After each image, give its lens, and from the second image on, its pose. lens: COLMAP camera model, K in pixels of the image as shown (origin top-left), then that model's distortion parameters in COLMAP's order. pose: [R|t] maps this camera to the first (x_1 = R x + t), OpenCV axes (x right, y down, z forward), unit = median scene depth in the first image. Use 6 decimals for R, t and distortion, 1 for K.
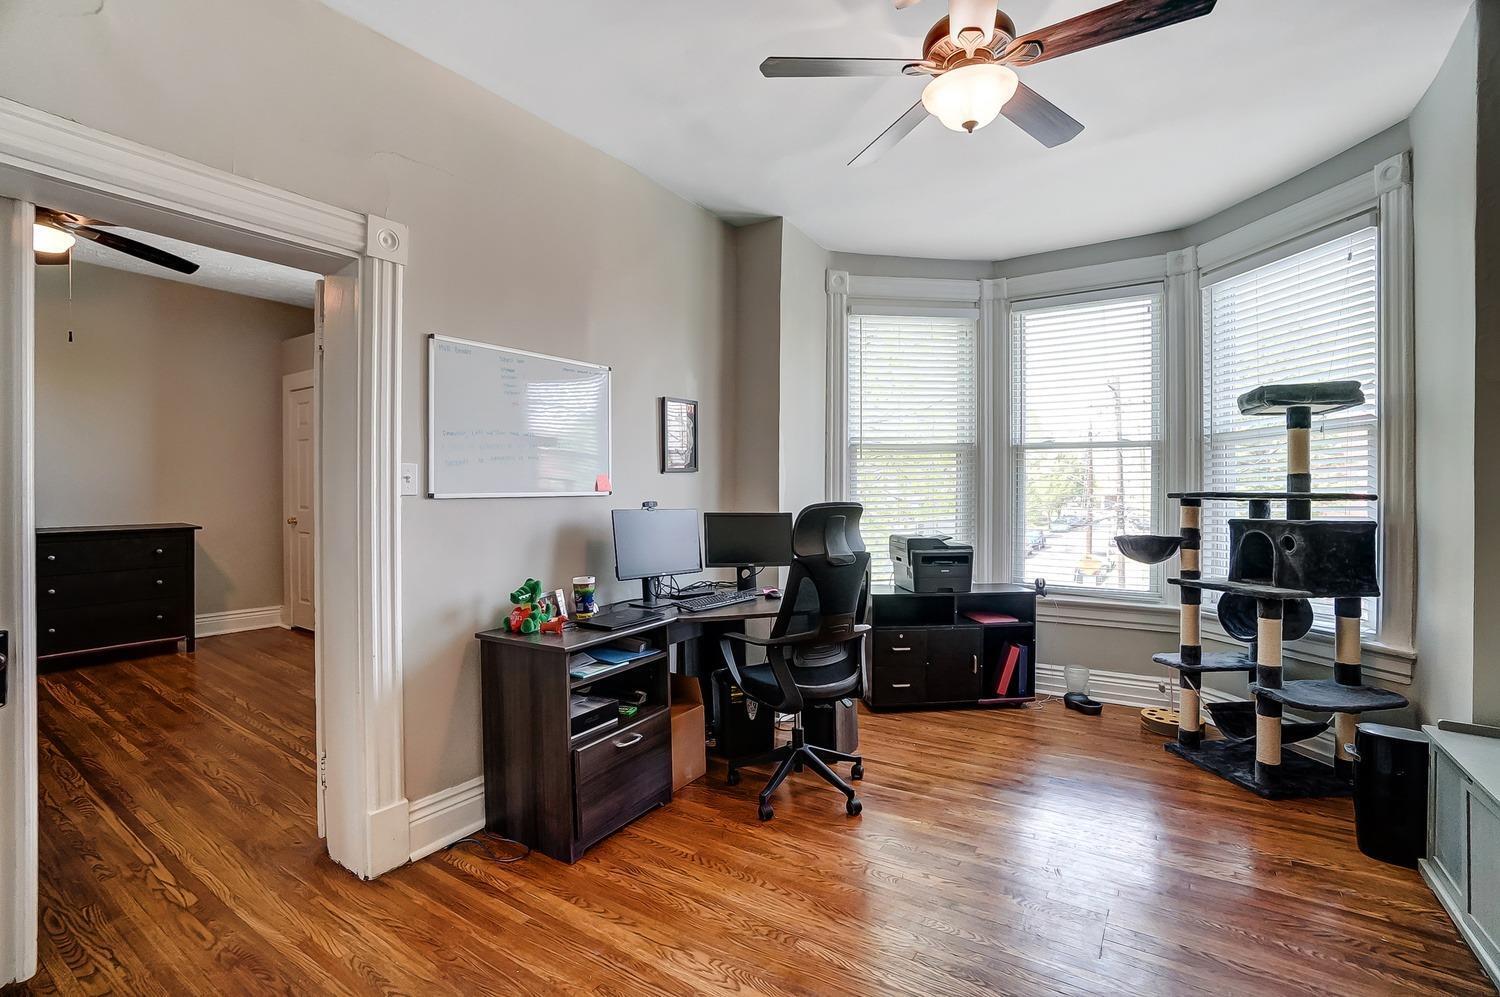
lens RADIAL K [[660.3, 0, 759.8], [0, 660.3, 492.5], [0, 0, 1]] dist [-0.061711, 0.020384]
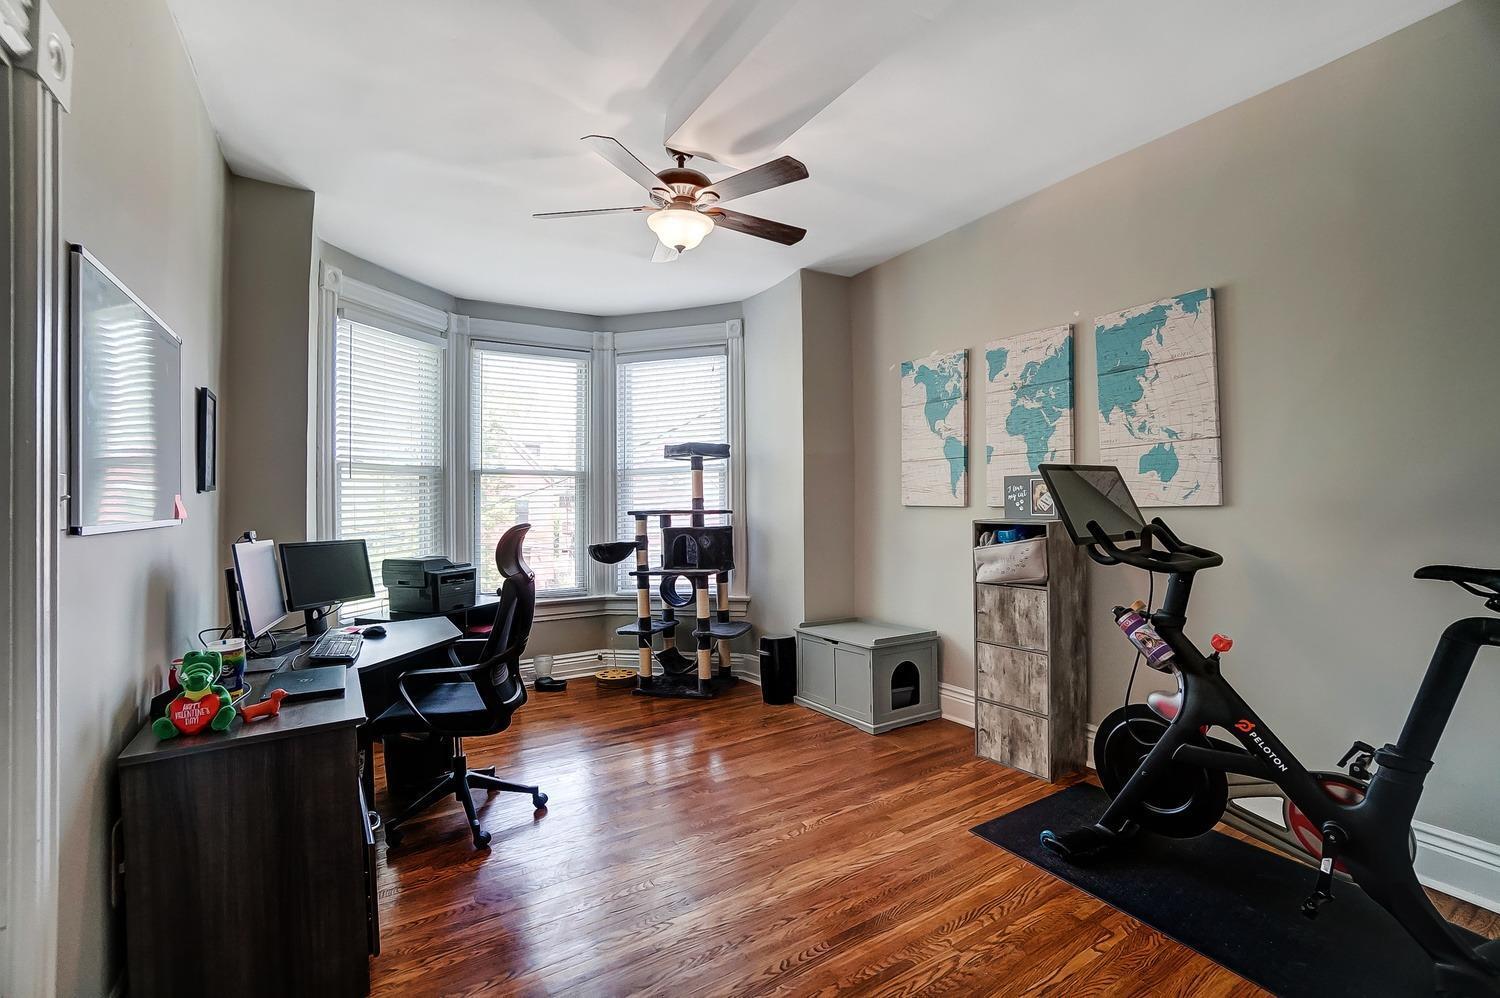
lens RADIAL K [[655.7, 0, 733.5], [0, 655.7, 503.5], [0, 0, 1]] dist [-0.046730, 0.000179]
pose [[0.435185, -0.002050, 0.900339, -0.555088], [0.015762, 0.999862, -0.005342, -0.004779], [-0.900203, 0.016516, 0.435157, 0.182480]]
